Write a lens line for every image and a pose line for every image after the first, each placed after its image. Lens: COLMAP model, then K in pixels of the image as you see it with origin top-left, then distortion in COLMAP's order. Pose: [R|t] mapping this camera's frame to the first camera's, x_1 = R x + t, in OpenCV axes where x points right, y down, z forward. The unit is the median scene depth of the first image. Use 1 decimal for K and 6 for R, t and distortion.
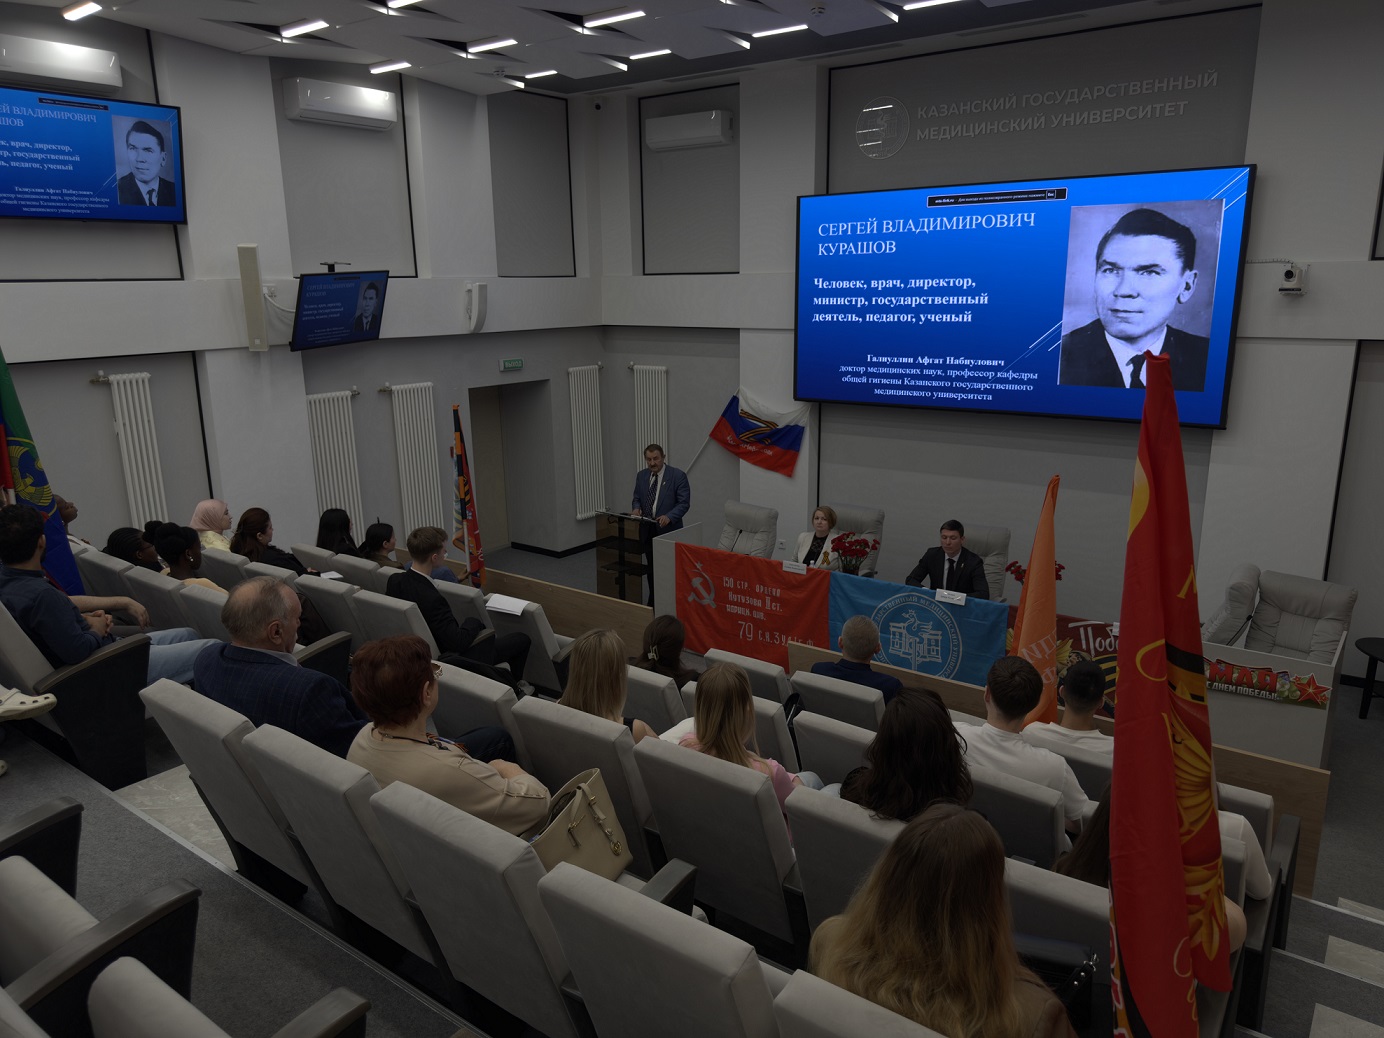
lens RADIAL K [[962.3, 0, 690.1], [0, 962.3, 519.7], [0, 0, 1]] dist [0.044631, -0.065869]
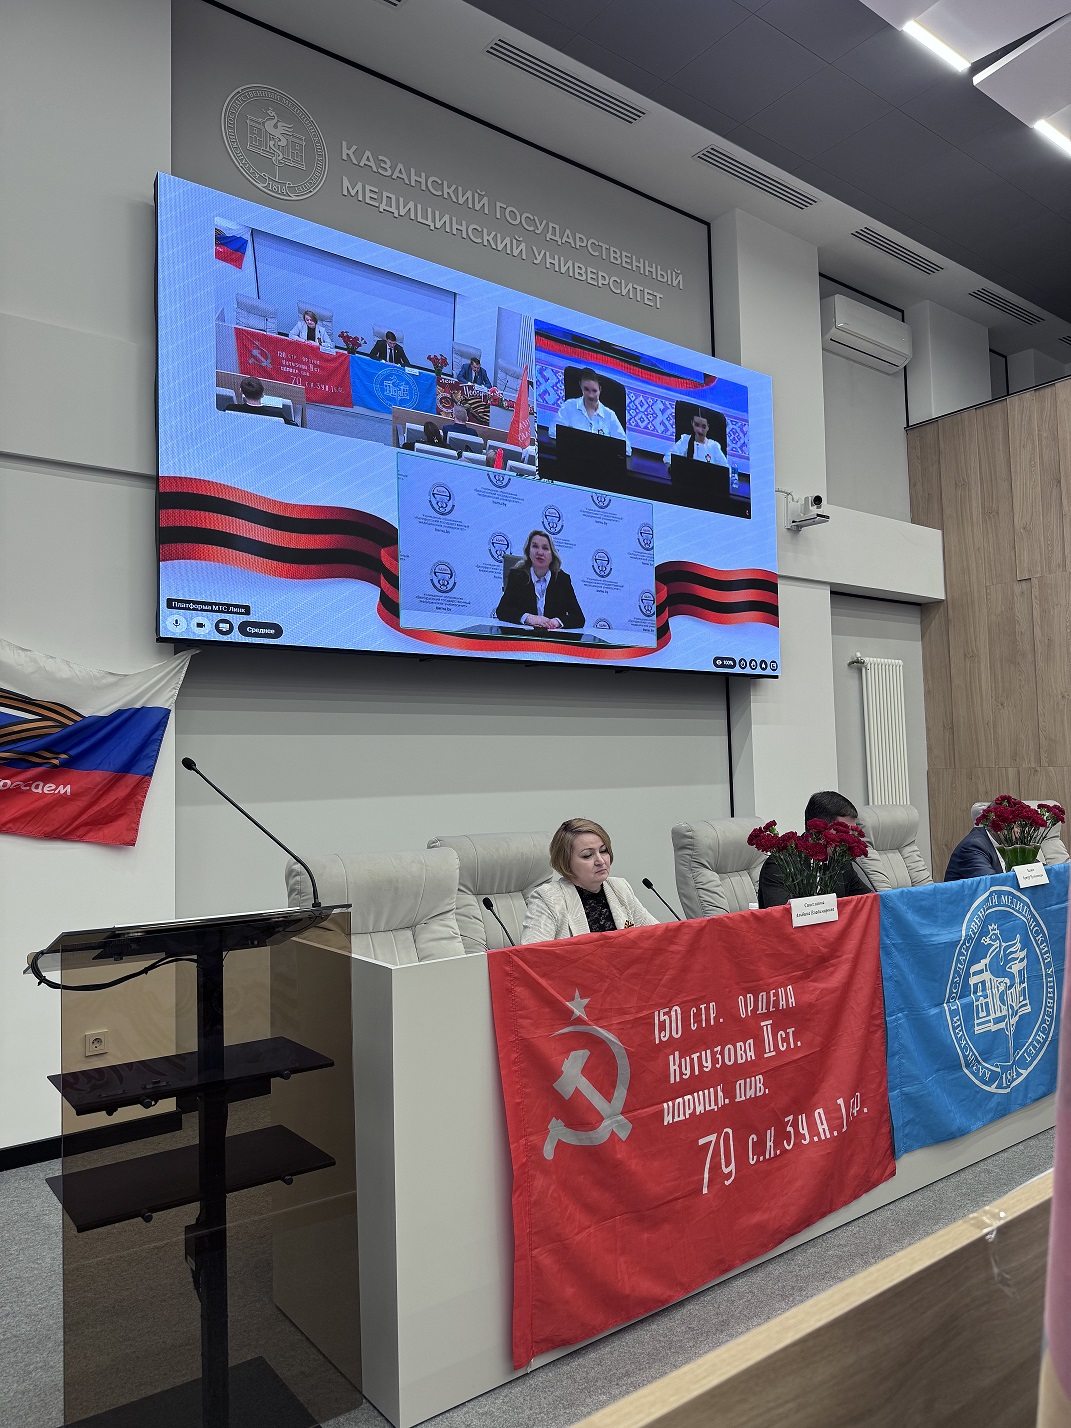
lens RADIAL K [[1009.0, 0, 546.0], [0, 1009.0, 710.7], [0, 0, 1]] dist [0.047922, -0.052765]
pose [[0.266227, 0.064235, 0.961768, -0.315462], [0.252521, 0.958281, -0.133903, -0.000924], [-0.930245, 0.278515, 0.238900, 0.956737]]
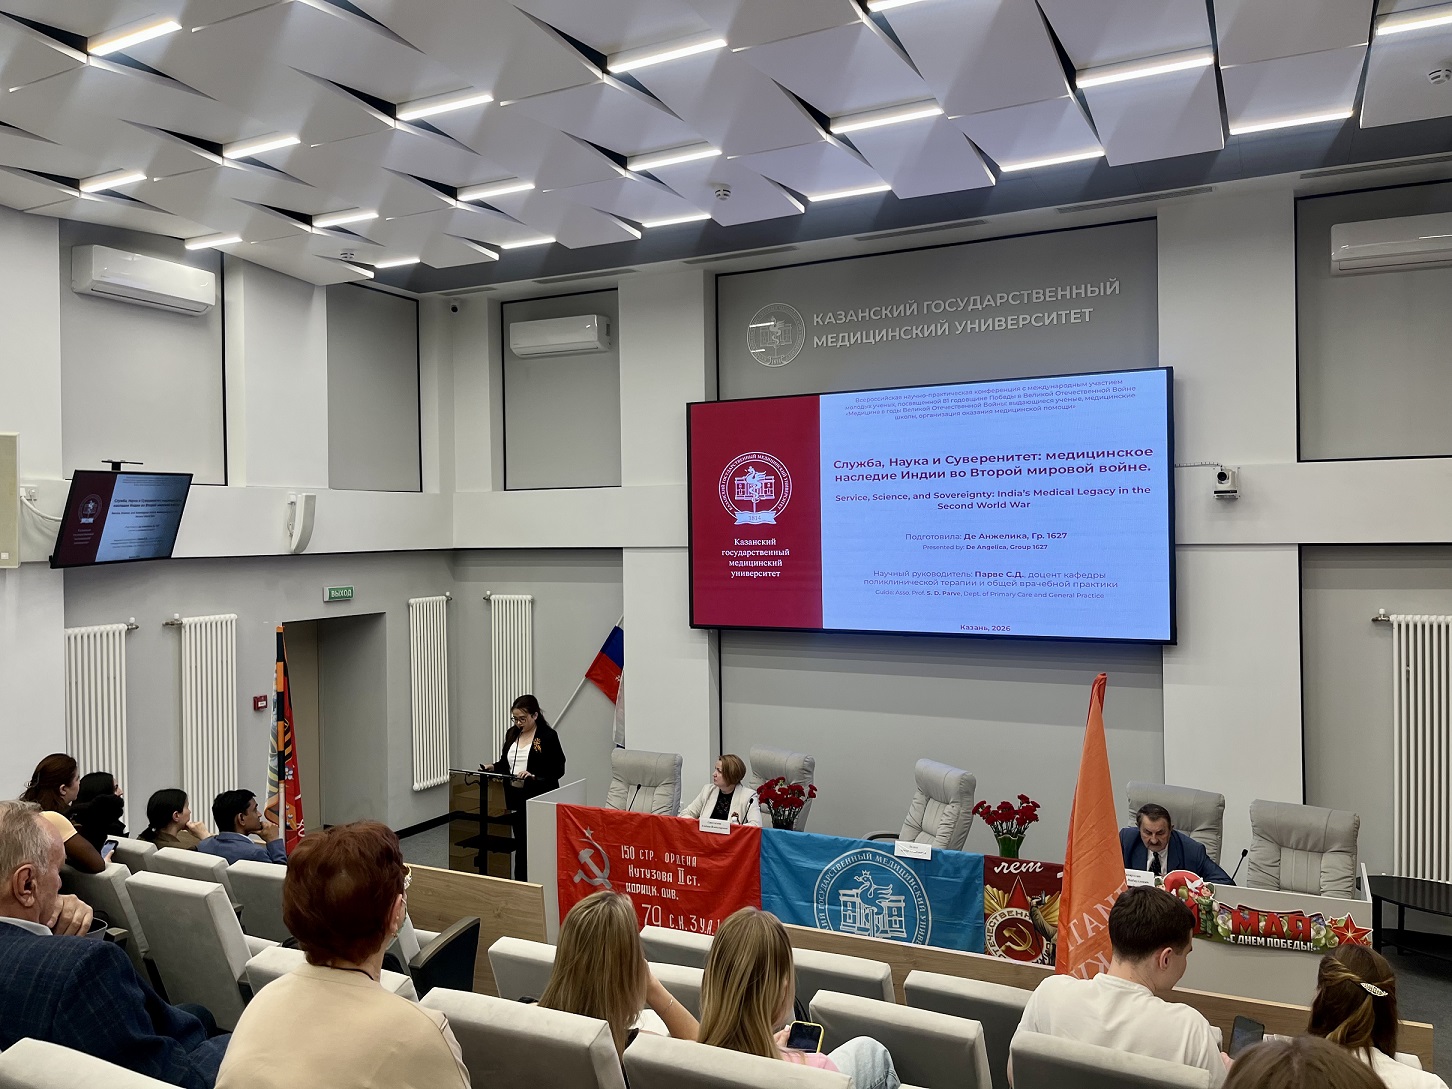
lens RADIAL K [[1084.4, 0, 723.3], [0, 1084.4, 527.3], [0, 0, 1]] dist [0.032505, -0.051788]
pose [[0.983115, 0.000366, 0.182987, -0.047716], [0.044659, 0.969279, -0.241876, 0.026959], [-0.177454, 0.245964, 0.952897, 0.078668]]
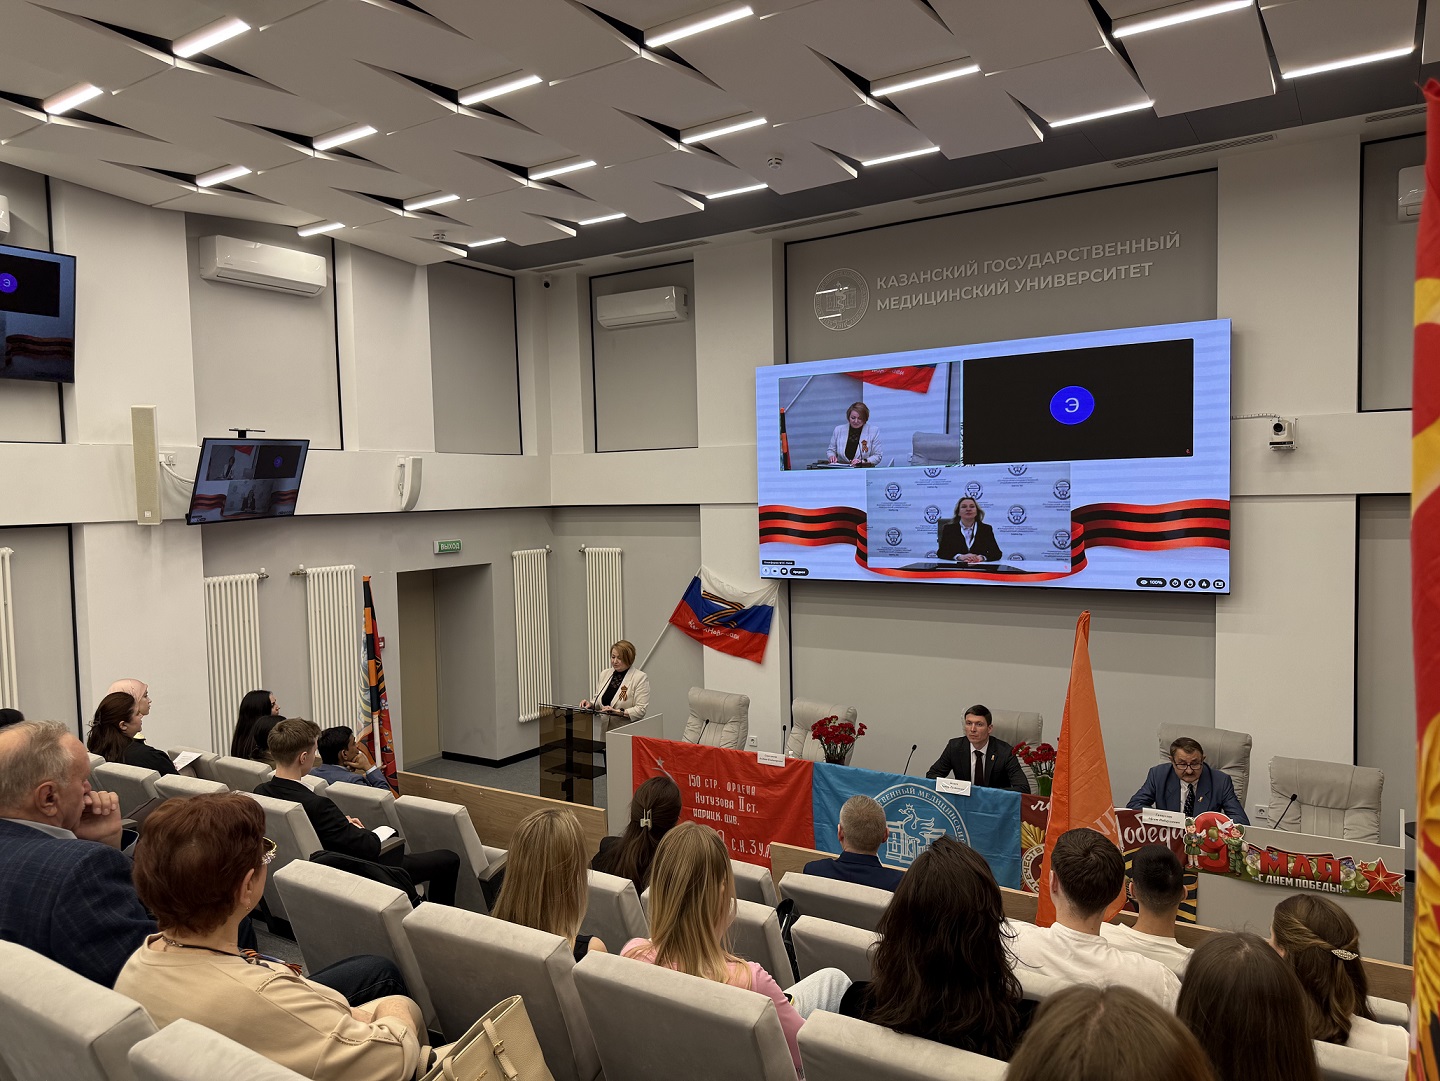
lens RADIAL K [[1001.3, 0, 718.0], [0, 1001.3, 548.1], [0, 0, 1]] dist [0.044631, -0.065869]
pose [[0.997304, -0.013295, 0.072161, -0.001430], [0.026481, 0.982385, -0.184983, 0.027700], [-0.068431, 0.186395, 0.980089, 0.082427]]
